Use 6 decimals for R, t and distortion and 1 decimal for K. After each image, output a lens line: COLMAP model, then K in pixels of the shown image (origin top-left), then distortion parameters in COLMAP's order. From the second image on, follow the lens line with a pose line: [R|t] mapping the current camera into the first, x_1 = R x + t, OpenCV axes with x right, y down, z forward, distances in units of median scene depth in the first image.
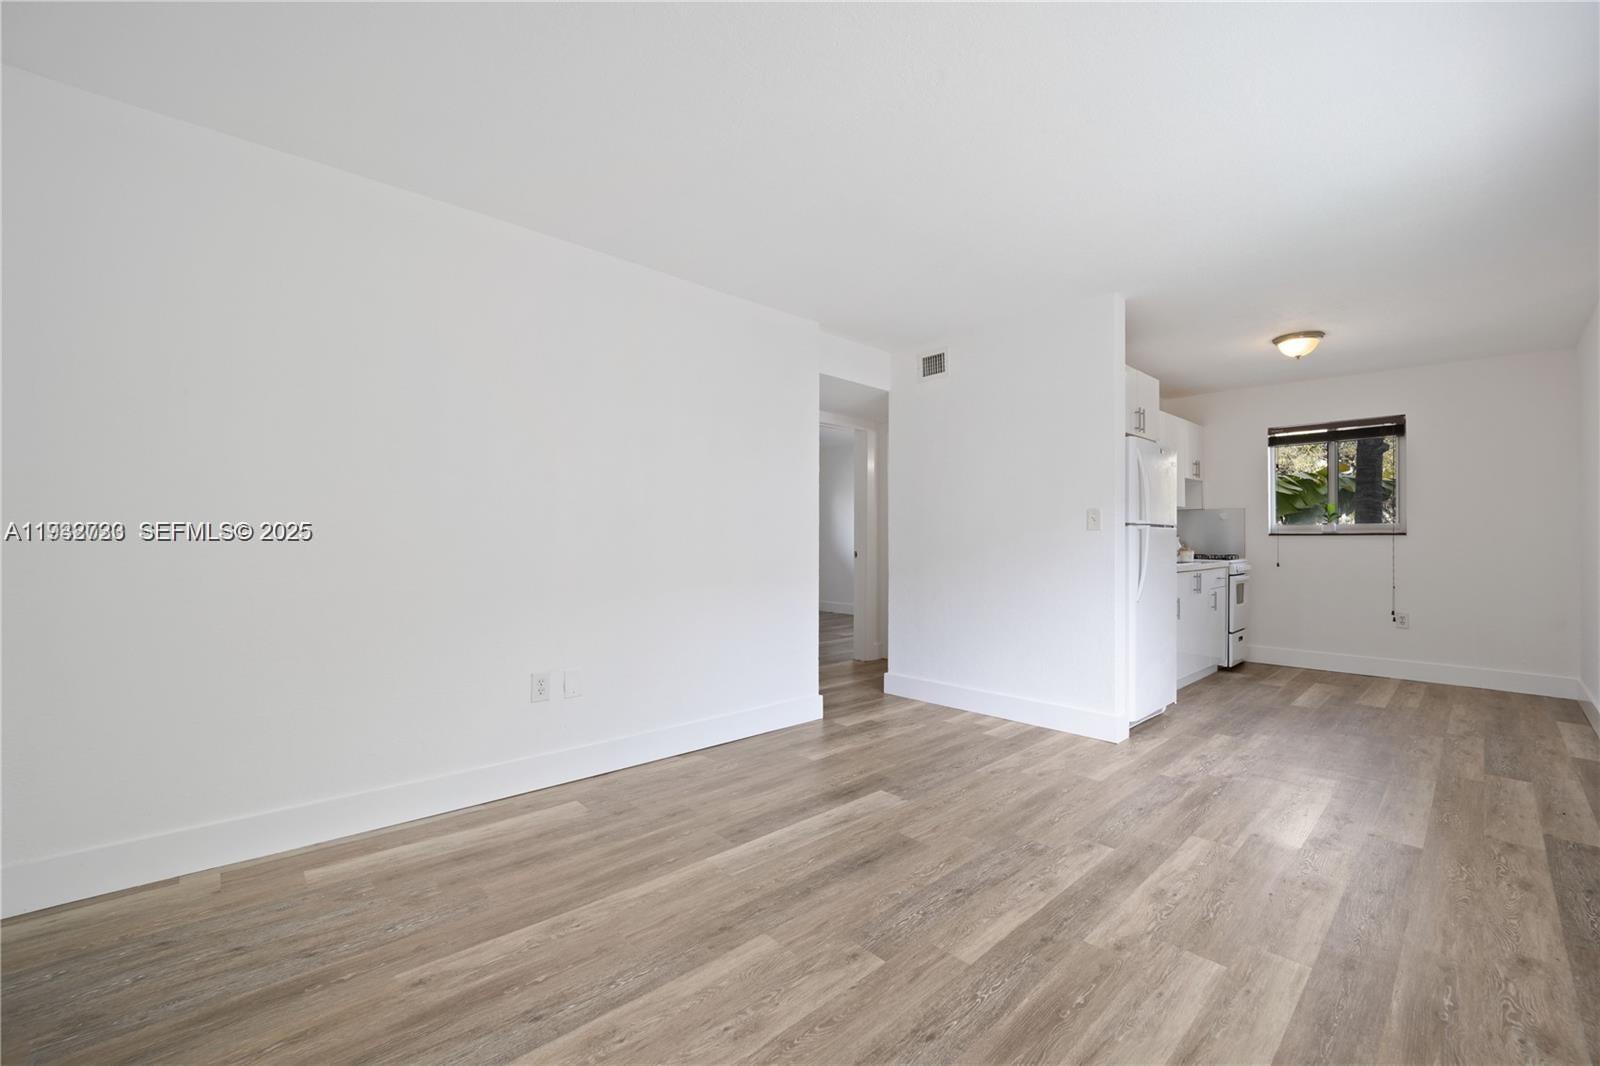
lens RADIAL K [[649.6, 0, 802.0], [0, 649.6, 533.1], [0, 0, 1]] dist [-0.022962, -0.000621]
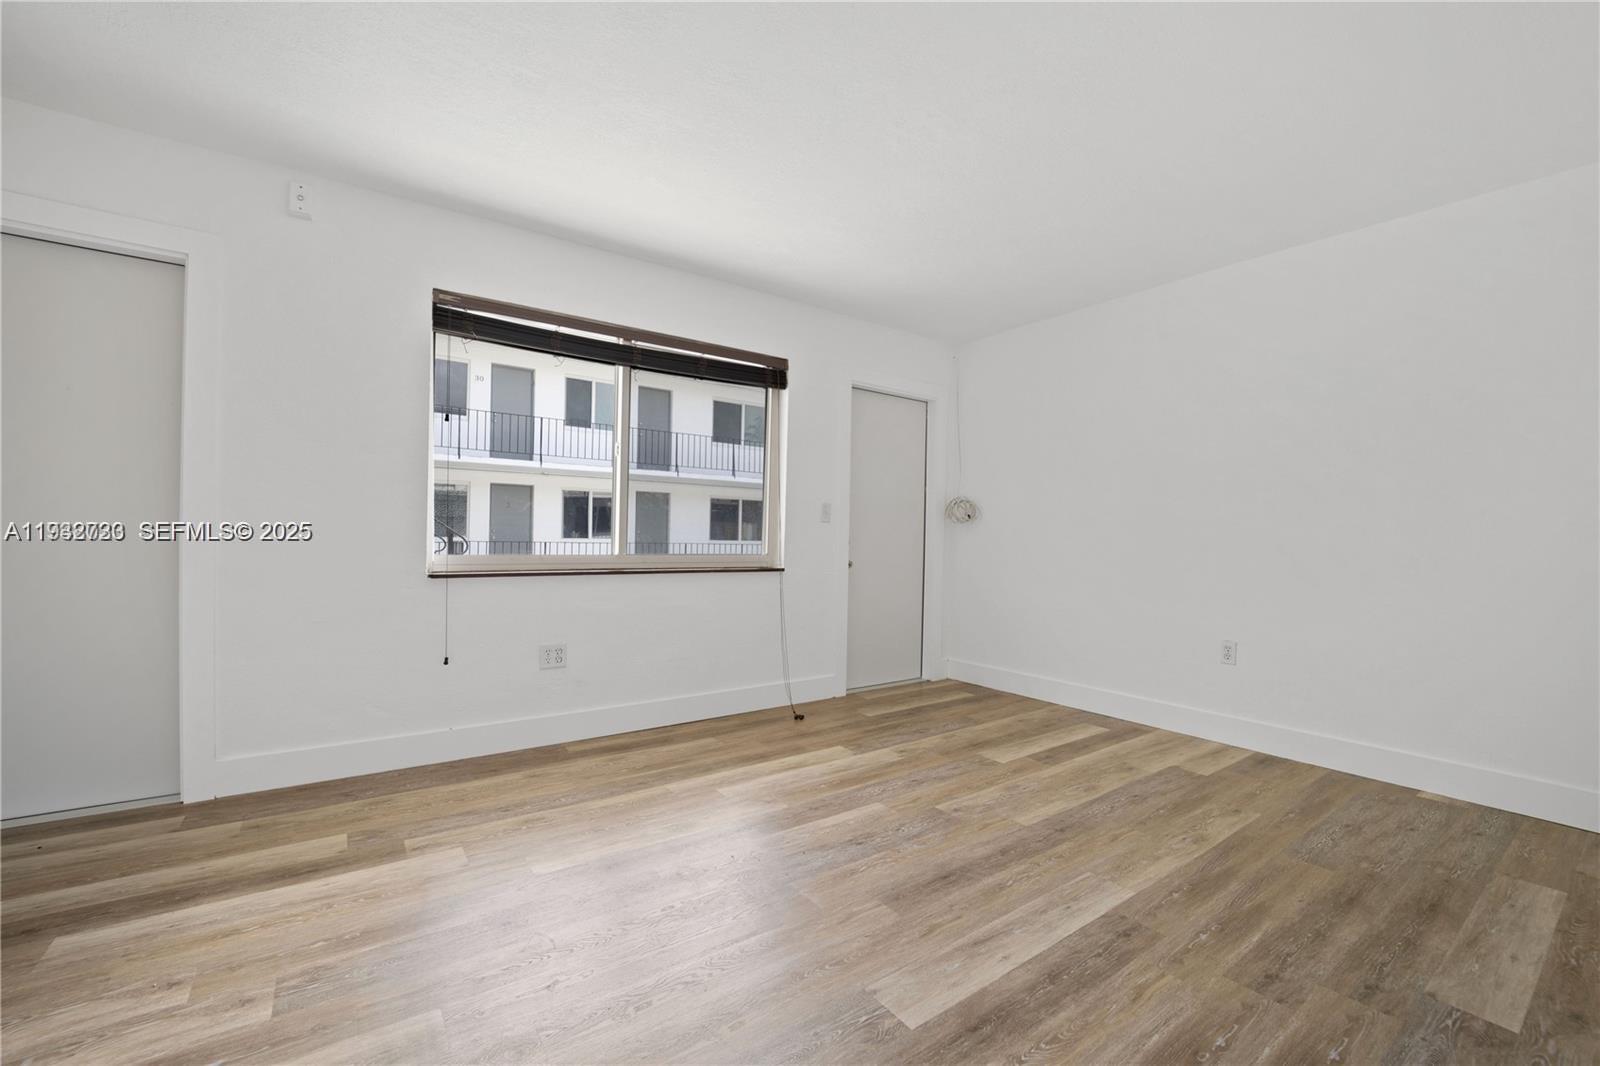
lens RADIAL K [[649.6, 0, 811.2], [0, 649.6, 539.6], [0, 0, 1]] dist [-0.022962, -0.000621]
pose [[-0.993005, -0.021199, 0.116150, 0.210008], [-0.021807, 0.999754, -0.003973, 0.052134], [-0.116037, -0.006478, -0.993224, 2.097687]]
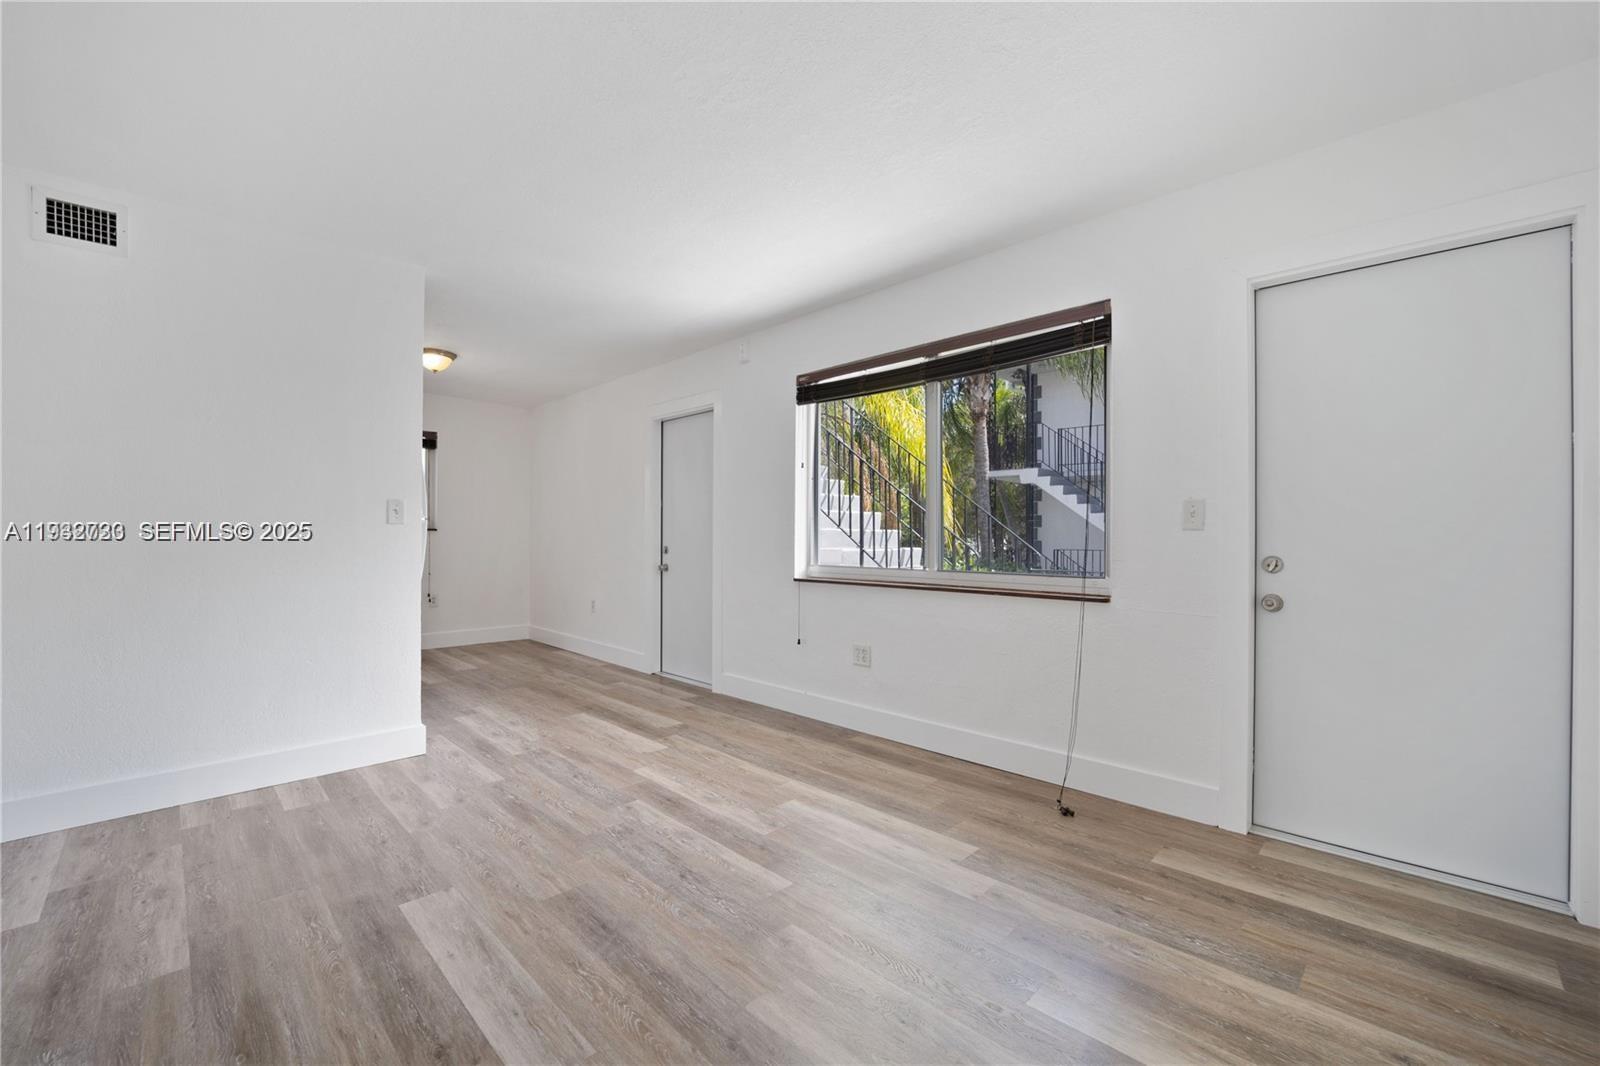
lens RADIAL K [[649.6, 0, 804.6], [0, 649.6, 533.2], [0, 0, 1]] dist [-0.022962, -0.000621]
pose [[-0.051462, -0.000442, 0.998675, -0.803131], [-0.012558, 0.999921, -0.000204, 0.002291], [-0.998596, -0.012552, -0.051463, 0.868445]]
